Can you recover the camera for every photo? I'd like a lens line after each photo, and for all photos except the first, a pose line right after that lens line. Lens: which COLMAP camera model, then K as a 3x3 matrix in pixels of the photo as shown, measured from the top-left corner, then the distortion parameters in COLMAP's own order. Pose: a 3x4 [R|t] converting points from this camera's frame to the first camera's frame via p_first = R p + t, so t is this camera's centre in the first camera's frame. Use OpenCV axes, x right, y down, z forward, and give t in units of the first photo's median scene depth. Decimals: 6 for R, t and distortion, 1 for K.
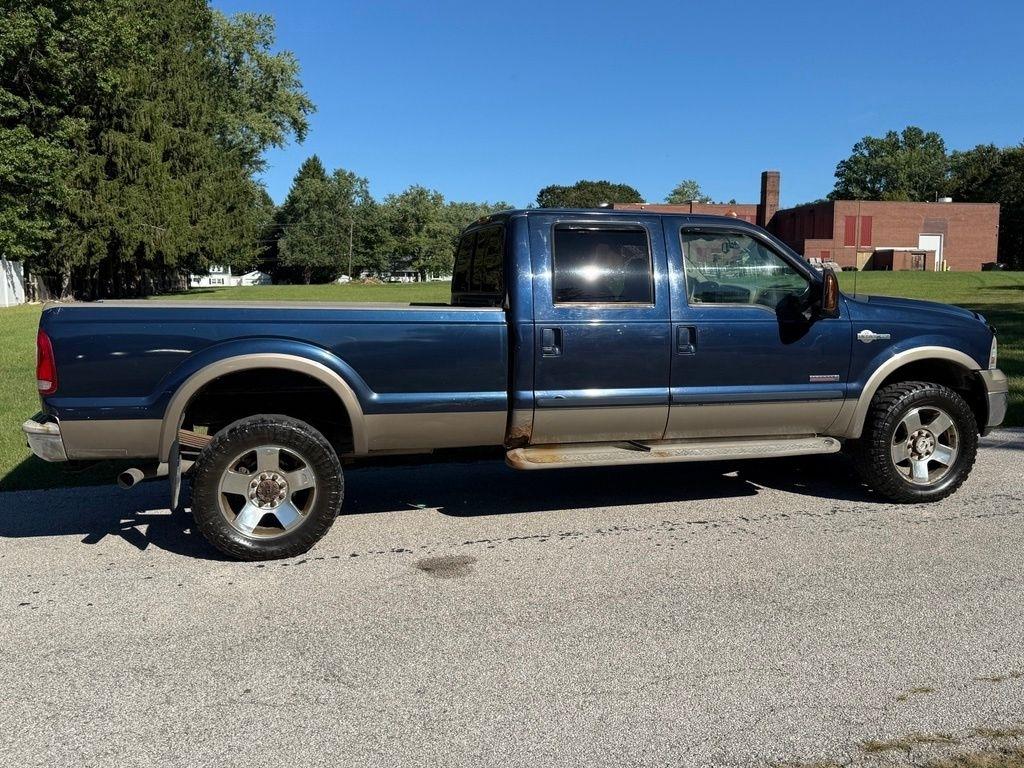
lens RADIAL K [[922.6, 0, 514.3], [0, 922.6, 397.5], [0, 0, 1]] dist [0.087845, -0.127548]
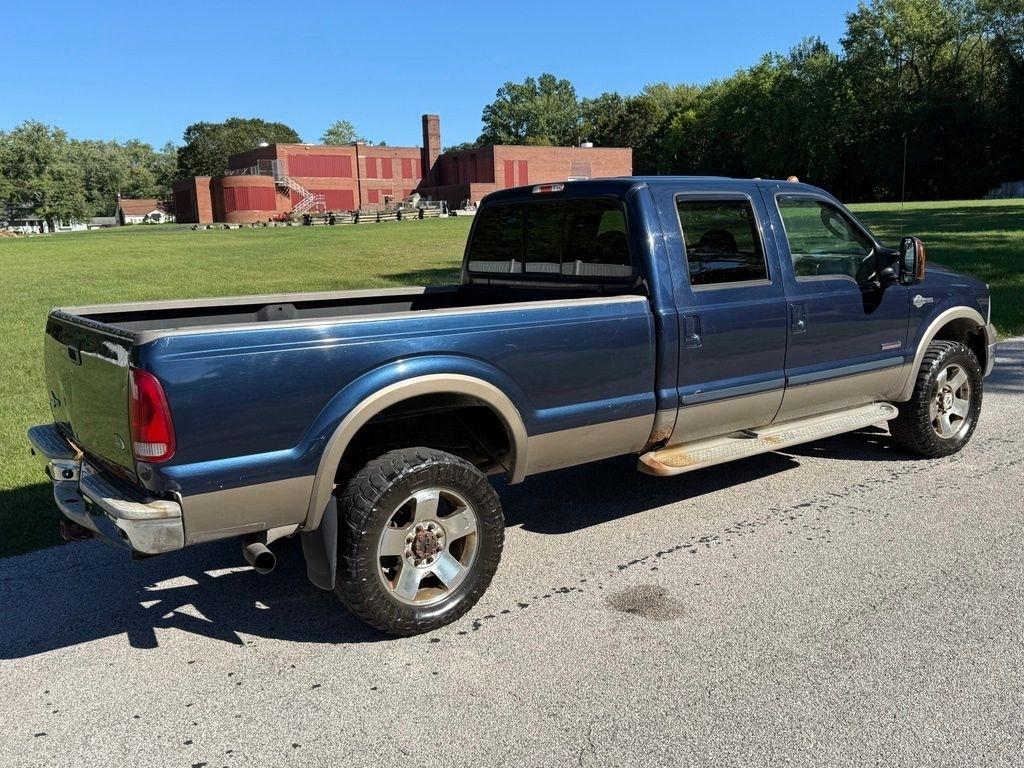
lens RADIAL K [[922.6, 0, 516.8], [0, 922.6, 394.7], [0, 0, 1]] dist [0.087845, -0.127548]
pose [[0.930087, -0.091704, 0.355710, -0.067215], [0.071072, 0.994964, 0.070673, -0.011287], [-0.360399, -0.040451, 0.931921, 0.034733]]
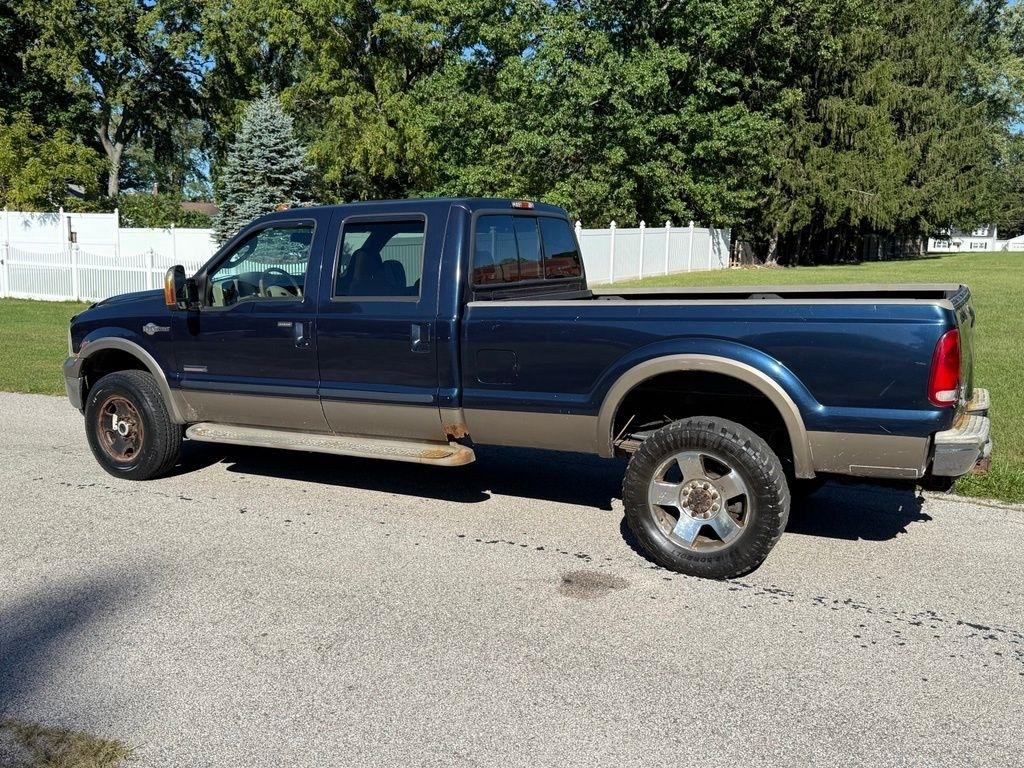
lens RADIAL K [[928.8, 0, 504.8], [0, 928.8, 393.3], [0, 0, 1]] dist [0.036030, 0.000000]
pose [[0.703897, 0.123075, -0.699558, 0.069351], [-0.098792, 0.992265, 0.075167, -0.009510], [0.703398, 0.016201, 0.710611, 0.039653]]
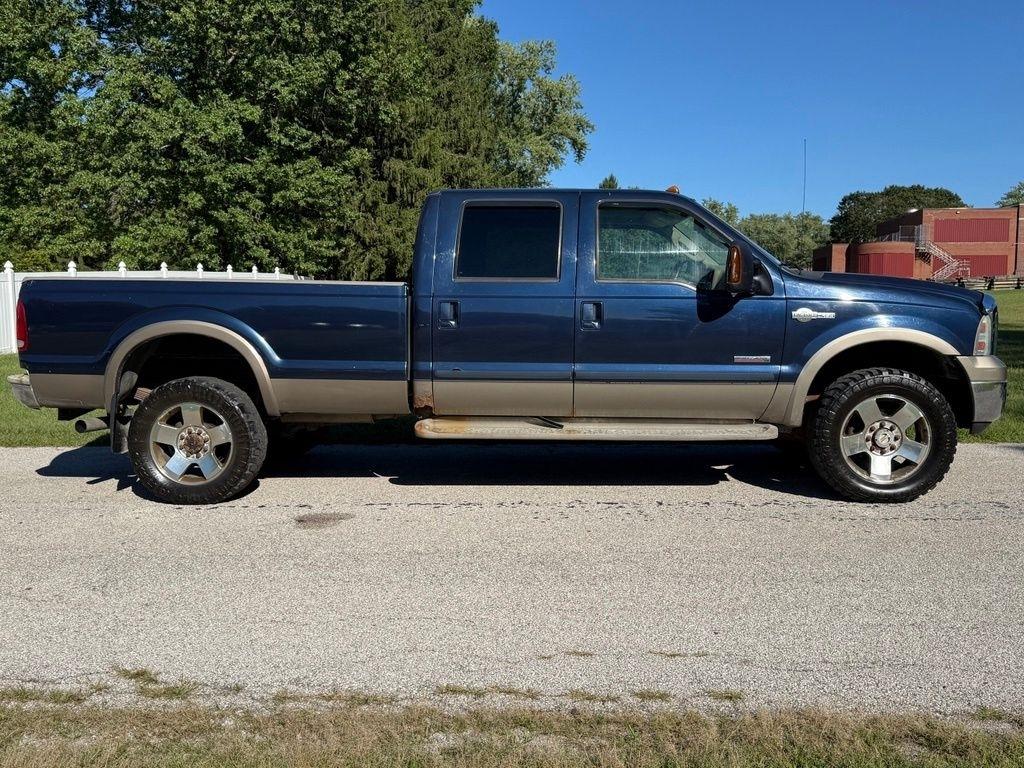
lens RADIAL K [[922.6, 0, 515.3], [0, 922.6, 401.4], [0, 0, 1]] dist [0.087845, -0.127548]
pose [[0.947742, 0.033516, -0.317274, 0.067519], [-0.038036, 0.999244, -0.008061, 0.006379], [0.316764, 0.019707, 0.948300, 0.006925]]
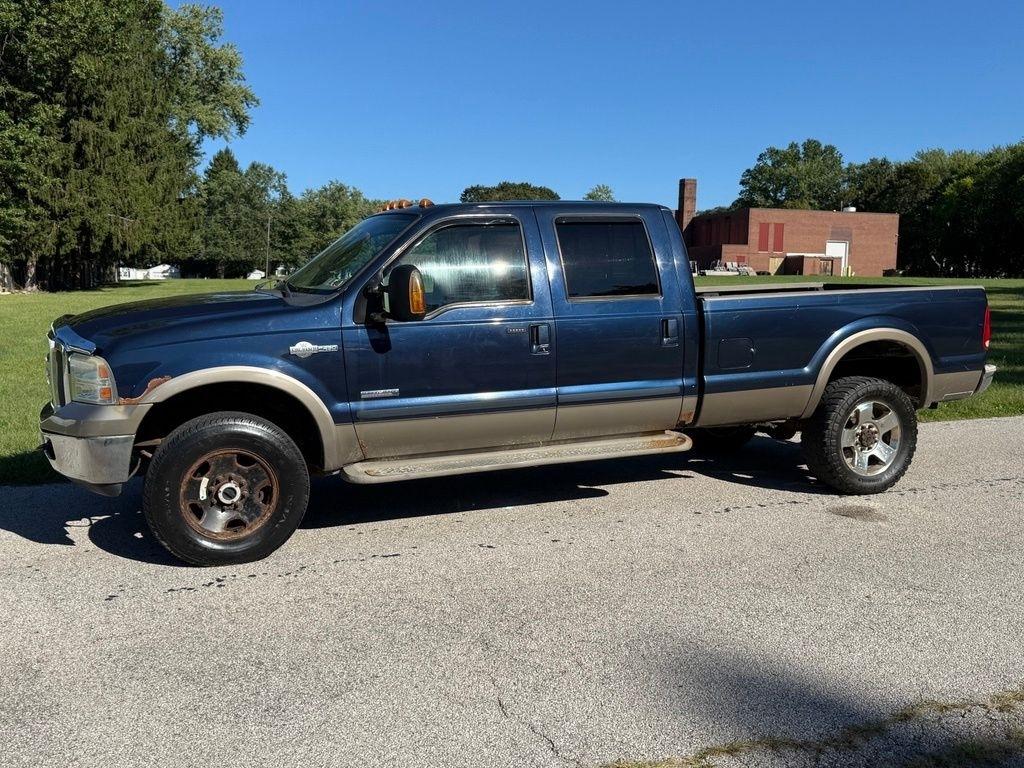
lens RADIAL K [[922.6, 0, 508.5], [0, 922.6, 384.2], [0, 0, 1]] dist [0.087845, -0.127548]
pose [[0.994434, 0.004024, 0.105287, -0.089980], [-0.002617, 0.999906, -0.013496, 0.005224], [-0.105332, 0.013145, 0.994350, -0.018075]]
